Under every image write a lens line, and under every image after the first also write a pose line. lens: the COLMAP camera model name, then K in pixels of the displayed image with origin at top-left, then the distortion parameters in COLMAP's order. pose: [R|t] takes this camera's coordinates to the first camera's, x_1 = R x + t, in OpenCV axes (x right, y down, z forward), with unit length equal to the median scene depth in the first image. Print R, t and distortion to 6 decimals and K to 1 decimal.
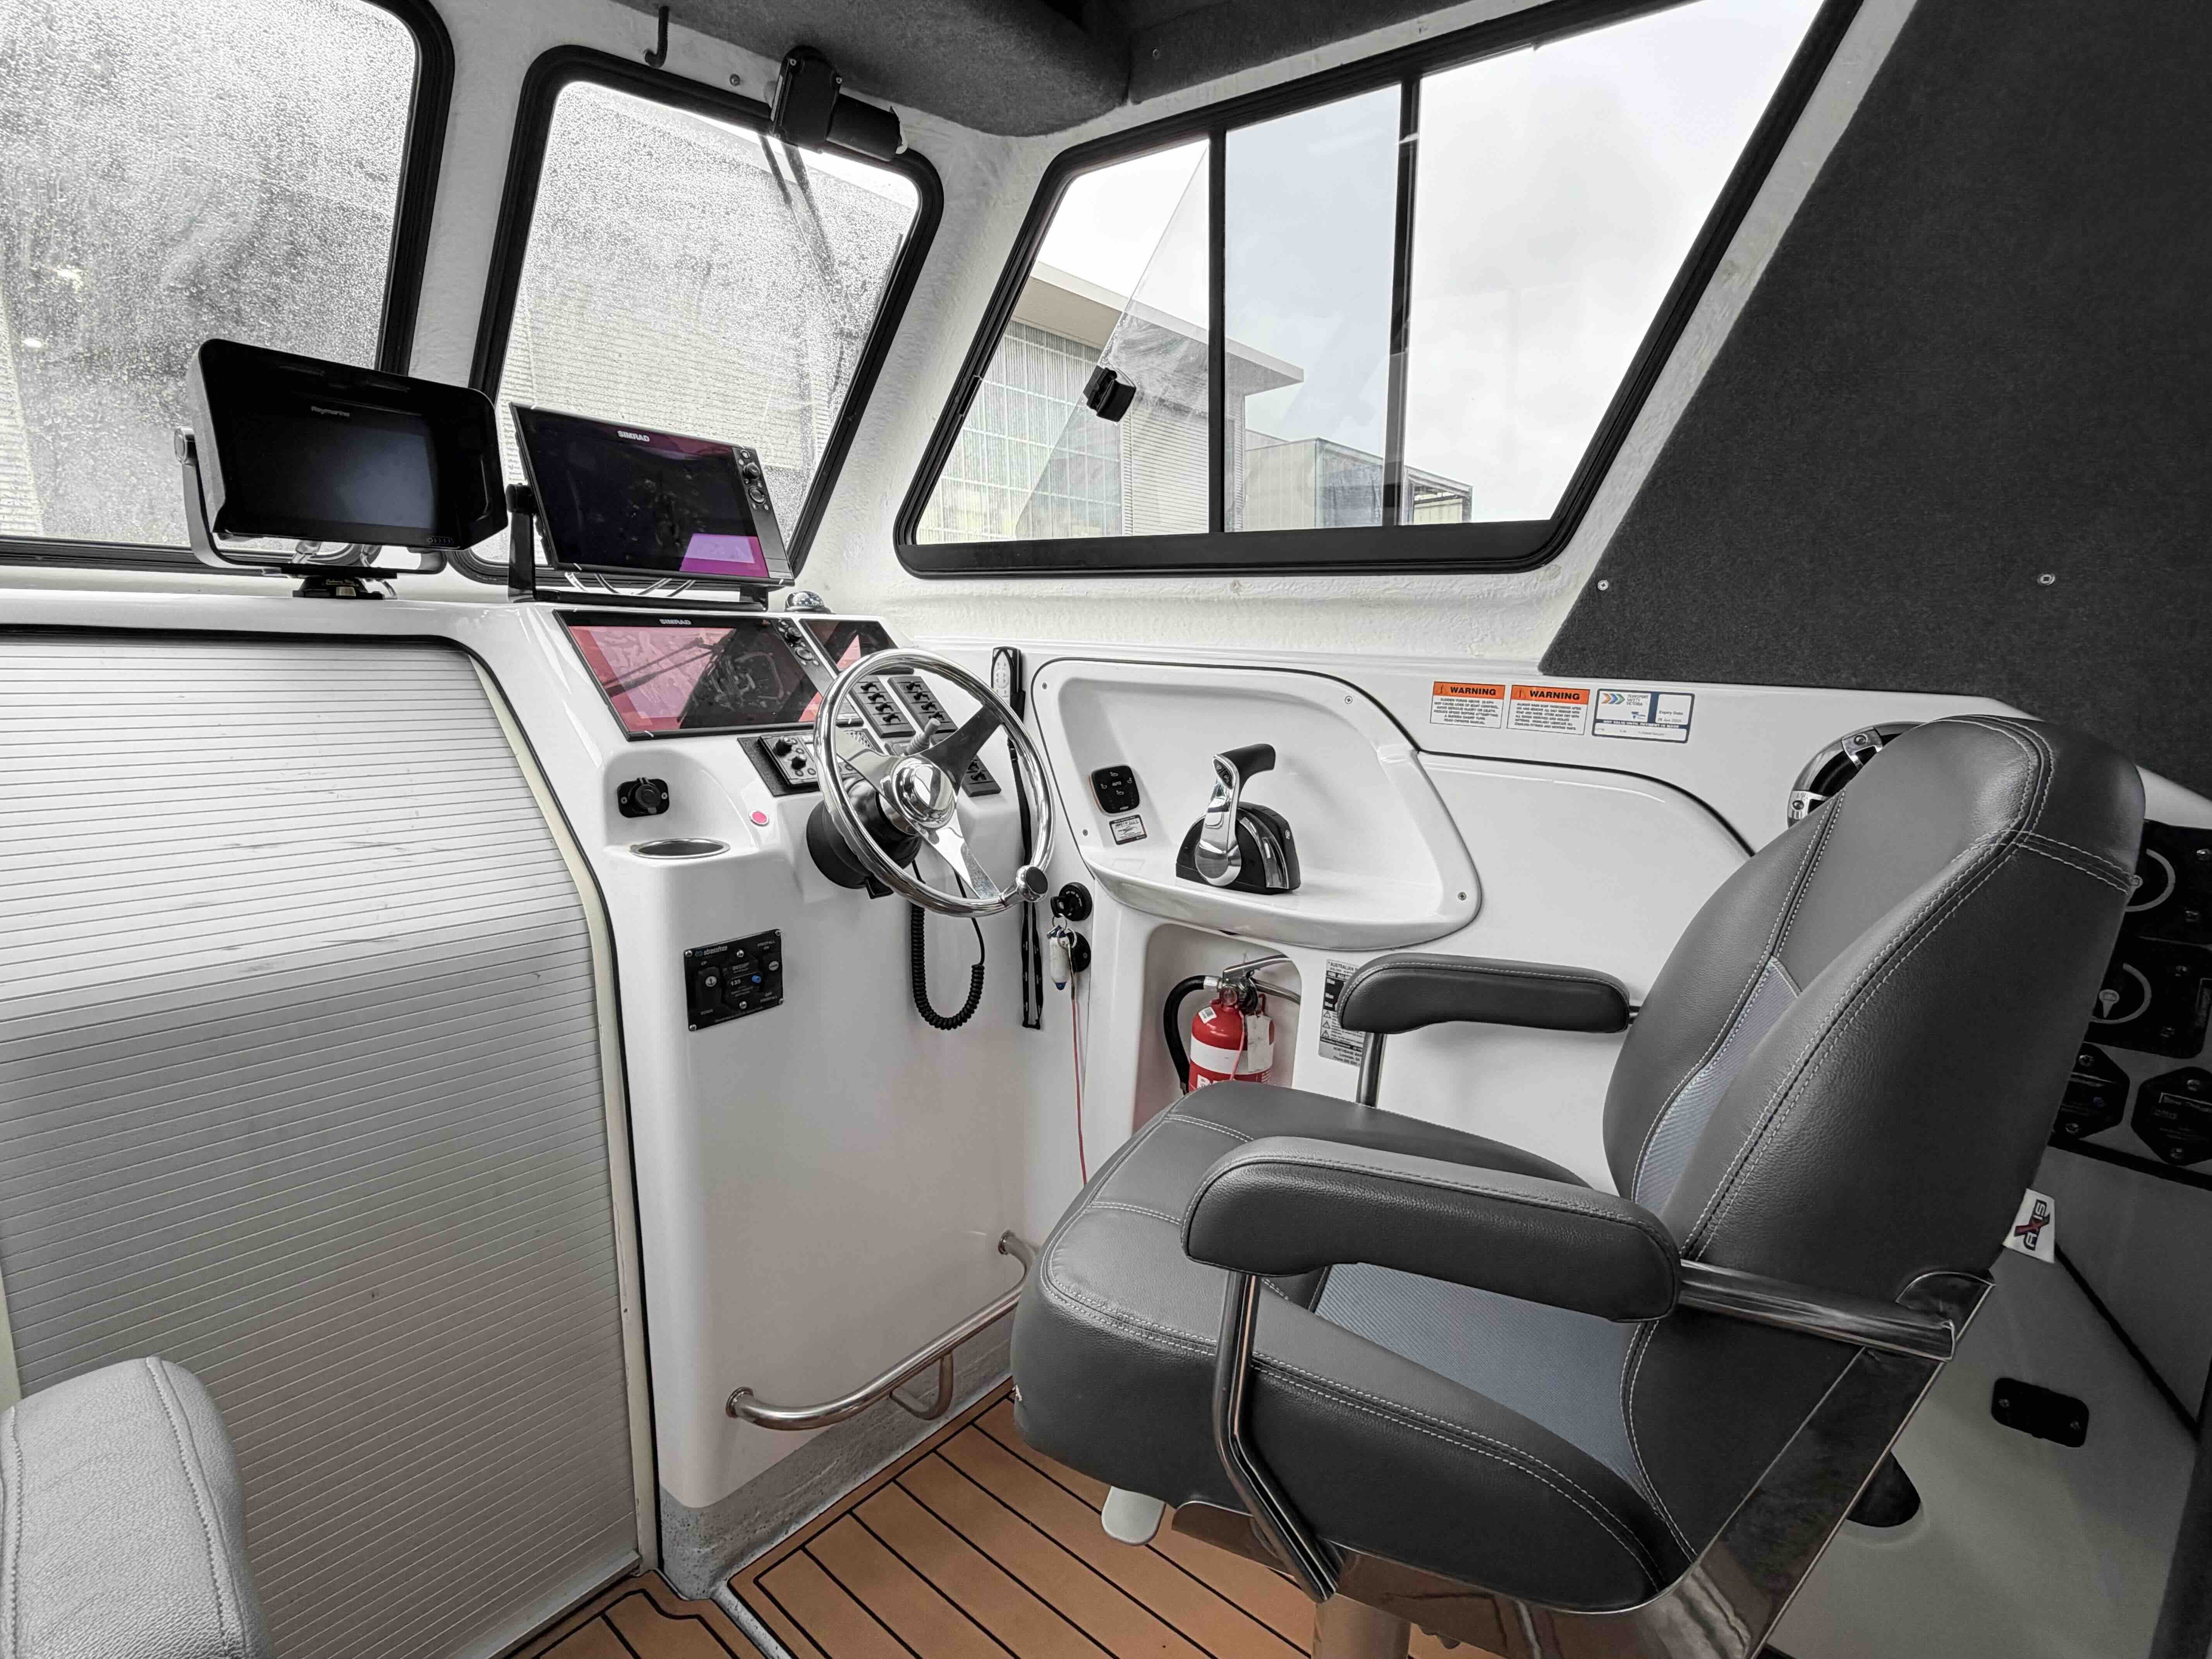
lens RADIAL K [[1046.0, 0, 1106.0], [0, 1046.0, 829.5], [0, 0, 1]] dist [0.003169, -0.000255]
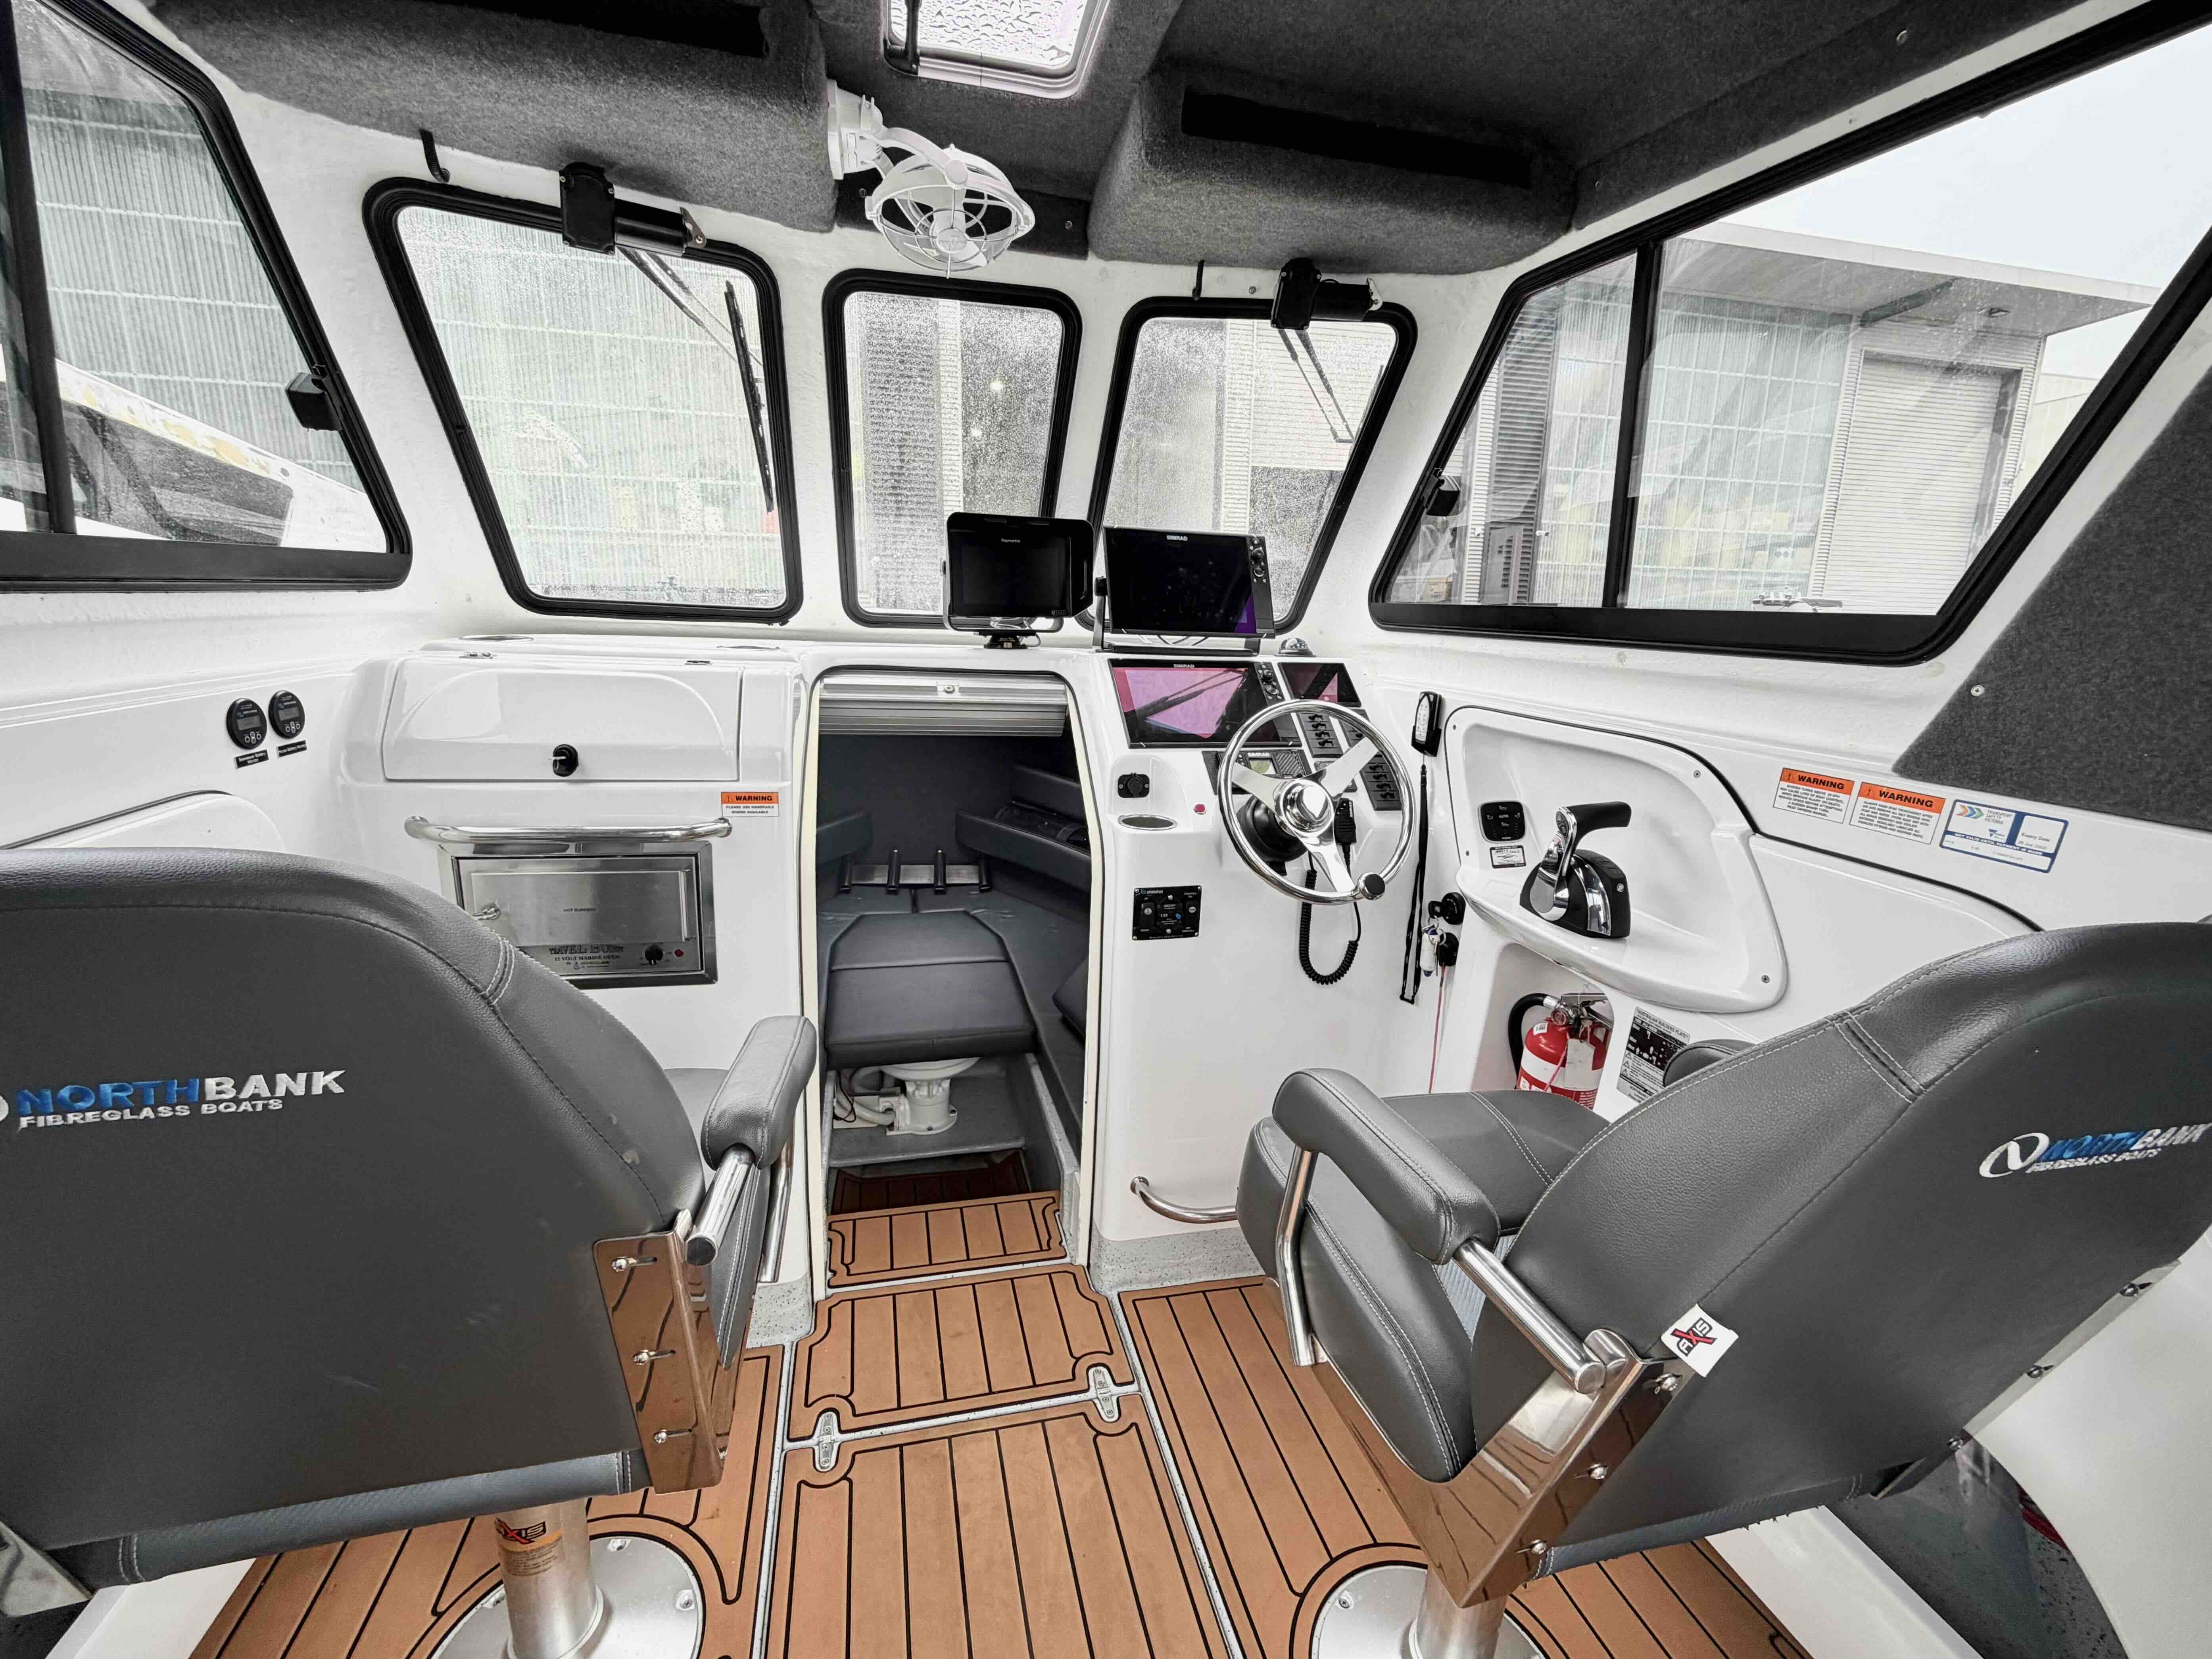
lens RADIAL K [[940.0, 0, 1106.0], [0, 940.0, 829.5], [0, 0, 1]] dist [-0.000306, -0.000092]
pose [[0.790277, 0.152082, -0.593576, 0.331268], [-0.124151, 0.988359, 0.087937, -0.077367], [0.600040, 0.004198, 0.799959, -0.122302]]
